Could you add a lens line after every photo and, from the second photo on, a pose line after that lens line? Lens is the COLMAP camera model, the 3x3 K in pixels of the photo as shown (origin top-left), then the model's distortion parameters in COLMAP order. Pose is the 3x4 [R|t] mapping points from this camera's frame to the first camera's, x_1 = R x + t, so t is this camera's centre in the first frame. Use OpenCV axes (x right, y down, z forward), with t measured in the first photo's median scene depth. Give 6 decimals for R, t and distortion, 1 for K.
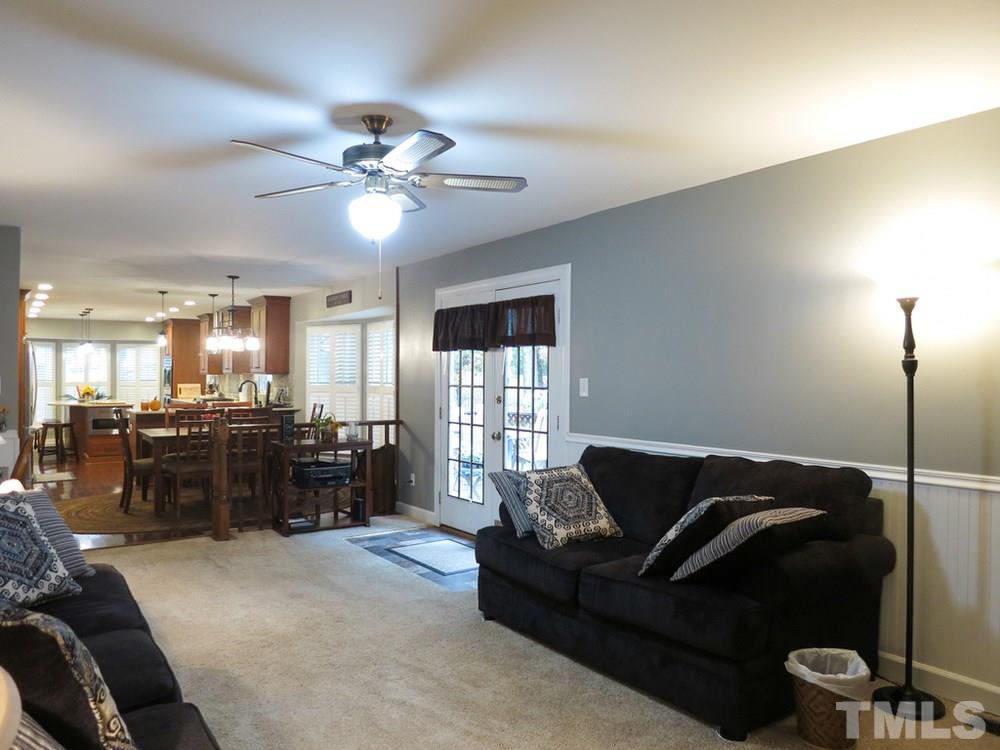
lens RADIAL K [[733.4, 0, 503.6], [0, 733.4, 375.0], [0, 0, 1]] dist [-0.039104, -0.006483]
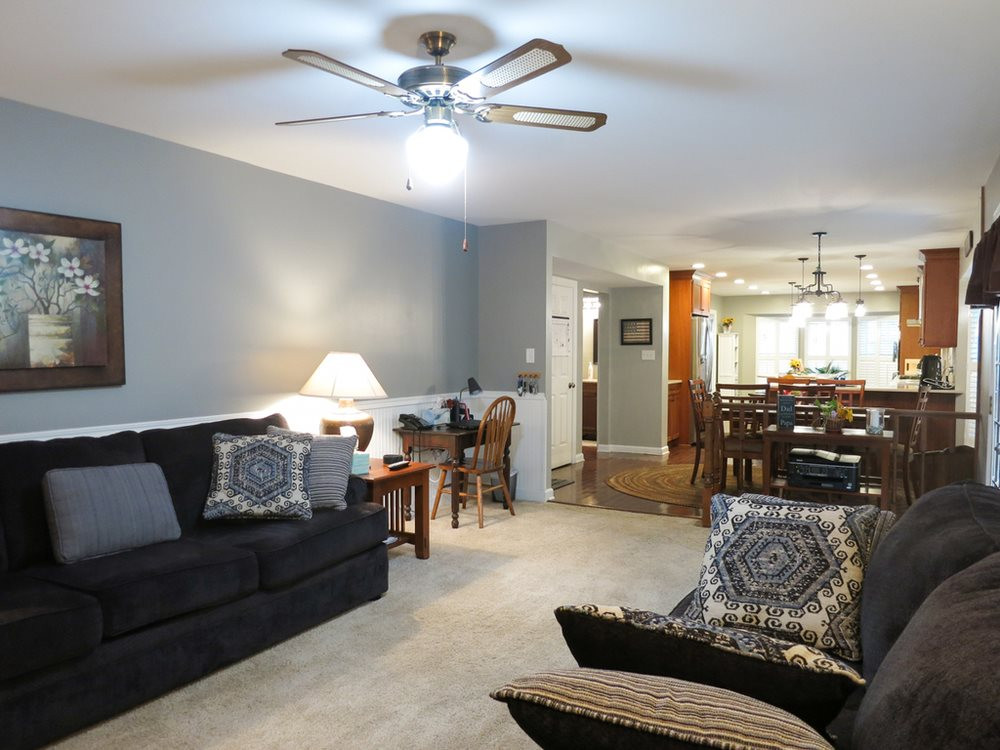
lens RADIAL K [[733.4, 0, 496.1], [0, 733.4, 375.2], [0, 0, 1]] dist [-0.039104, -0.006483]
pose [[0.414346, 0.031798, -0.909564, 0.442420], [-0.000858, 0.999403, 0.034548, 0.005935], [0.910119, -0.013534, 0.414126, 0.498629]]
